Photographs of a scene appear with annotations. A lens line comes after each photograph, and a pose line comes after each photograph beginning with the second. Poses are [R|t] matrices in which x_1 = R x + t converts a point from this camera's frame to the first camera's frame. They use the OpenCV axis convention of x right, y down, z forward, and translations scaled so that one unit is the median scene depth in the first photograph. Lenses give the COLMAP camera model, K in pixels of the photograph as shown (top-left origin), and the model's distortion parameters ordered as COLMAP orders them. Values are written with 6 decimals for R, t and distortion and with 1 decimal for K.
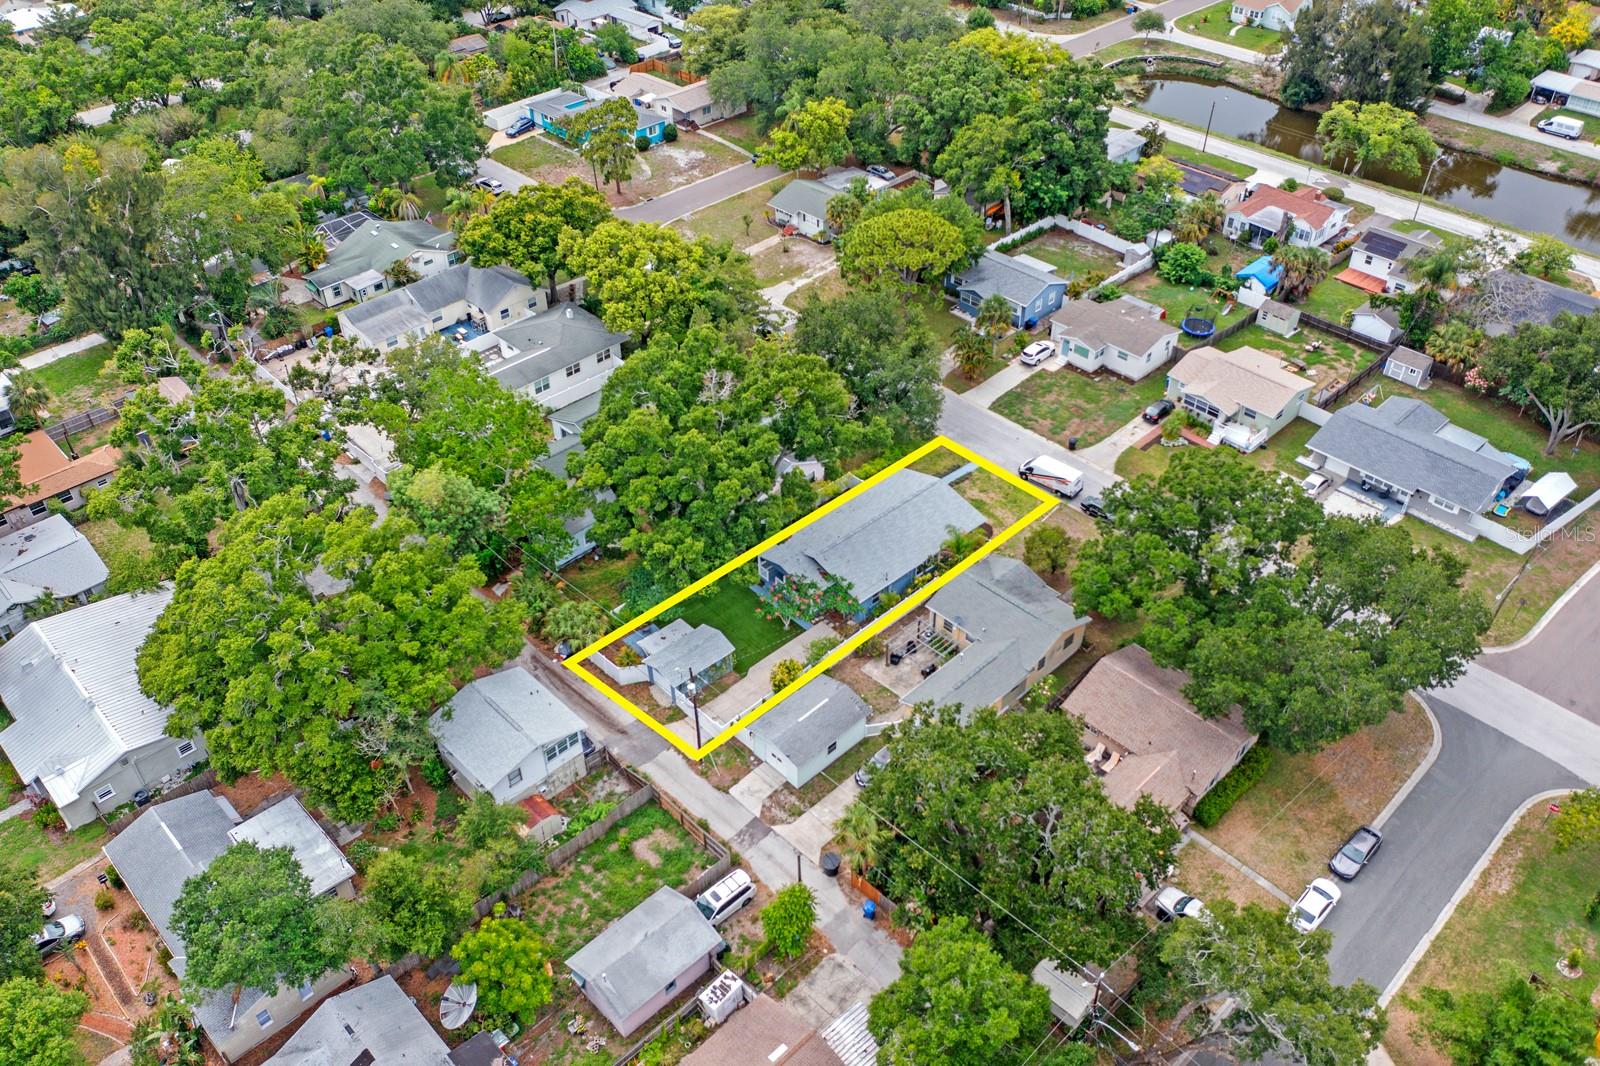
lens RADIAL K [[1267.0, 0, 800.0], [0, 1267.0, 533.0], [0, 0, 1]] dist [-0.002901, -0.001235]
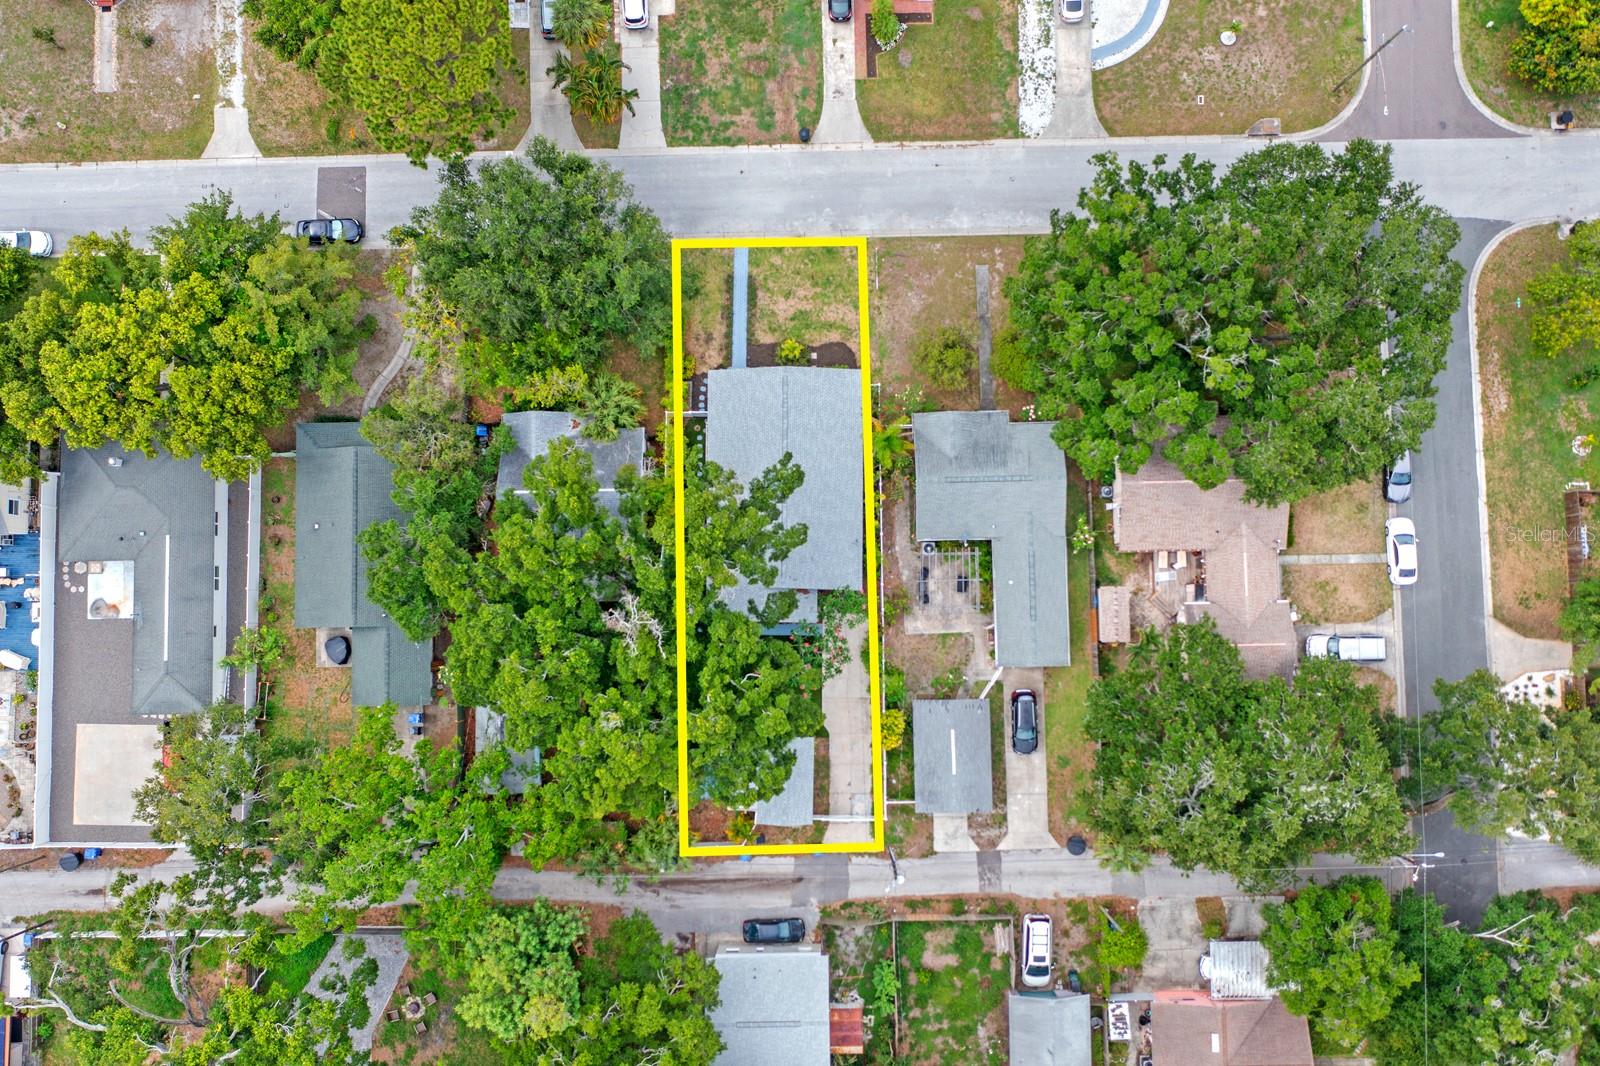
lens RADIAL K [[1267.0, 0, 800.0], [0, 1267.0, 533.0], [0, 0, 1]] dist [-0.002901, -0.001235]
pose [[0.685139, -0.727373, 0.038905, 0.013814], [0.466248, 0.478958, 0.743782, -0.687386], [-0.559641, -0.491455, 0.667289, 0.500101]]
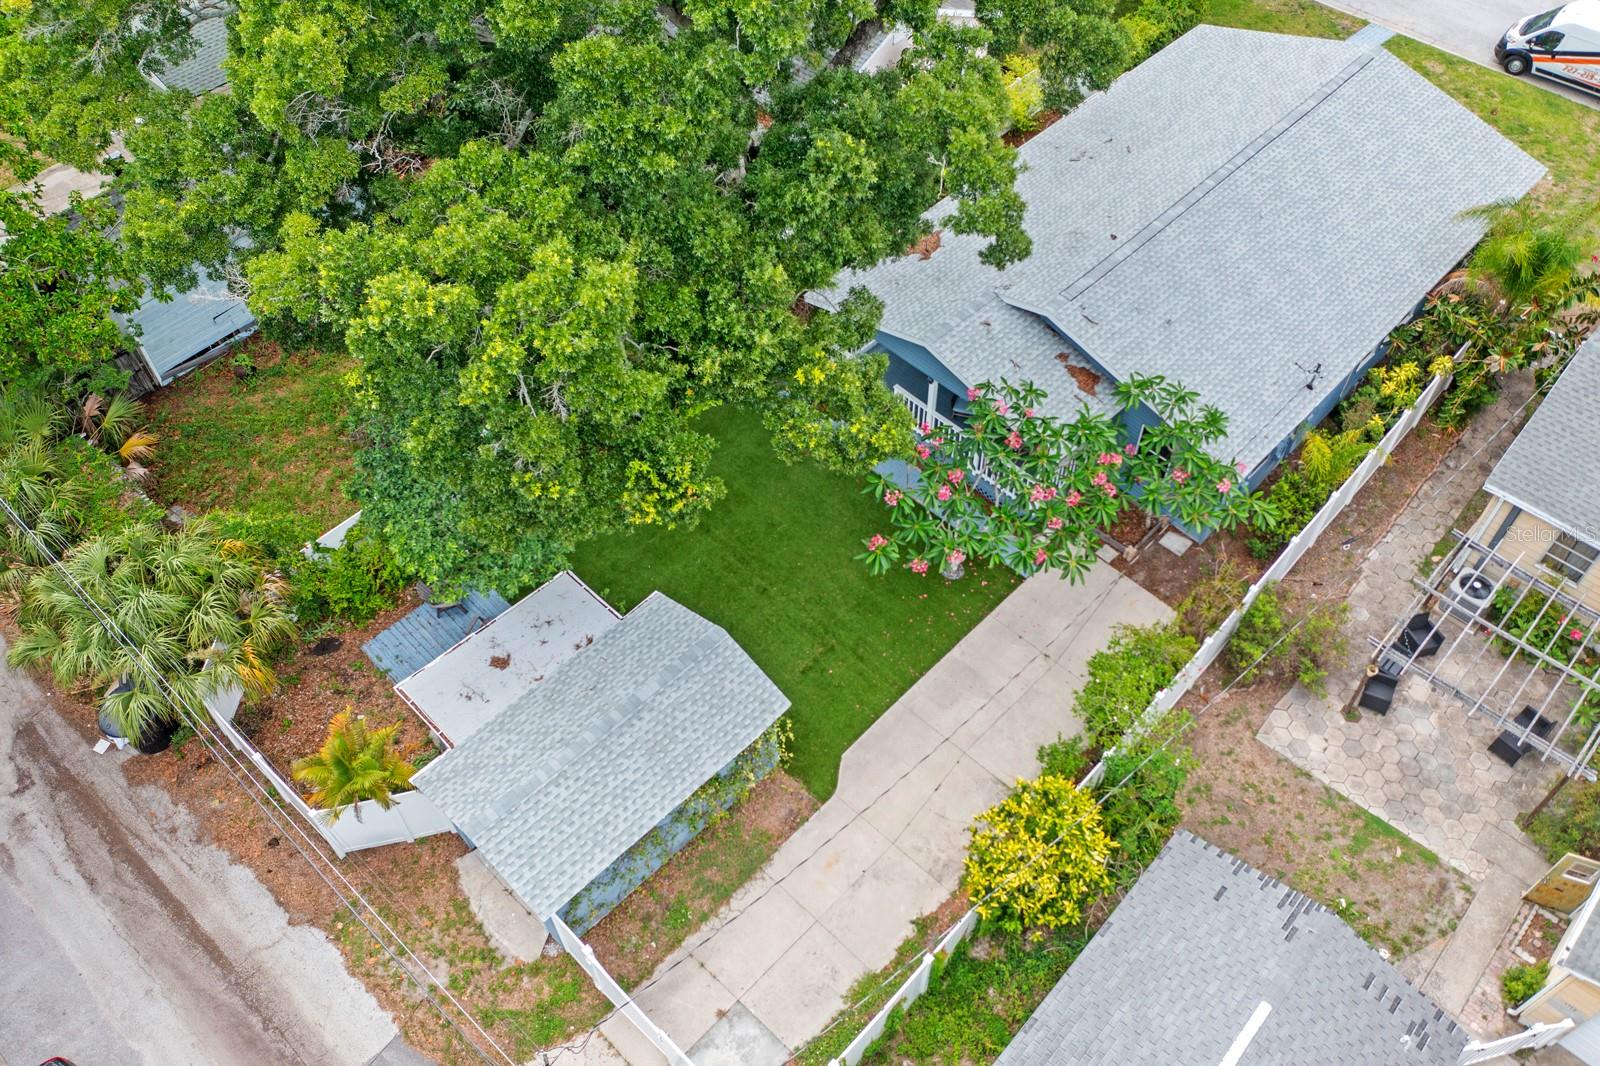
lens RADIAL K [[1267.0, 0, 800.0], [0, 1267.0, 533.0], [0, 0, 1]] dist [-0.002901, -0.001235]
pose [[0.998596, -0.040091, 0.034612, -0.059488], [0.032309, 0.978911, 0.201714, 0.009320], [-0.041969, -0.200313, 0.978833, 0.802313]]
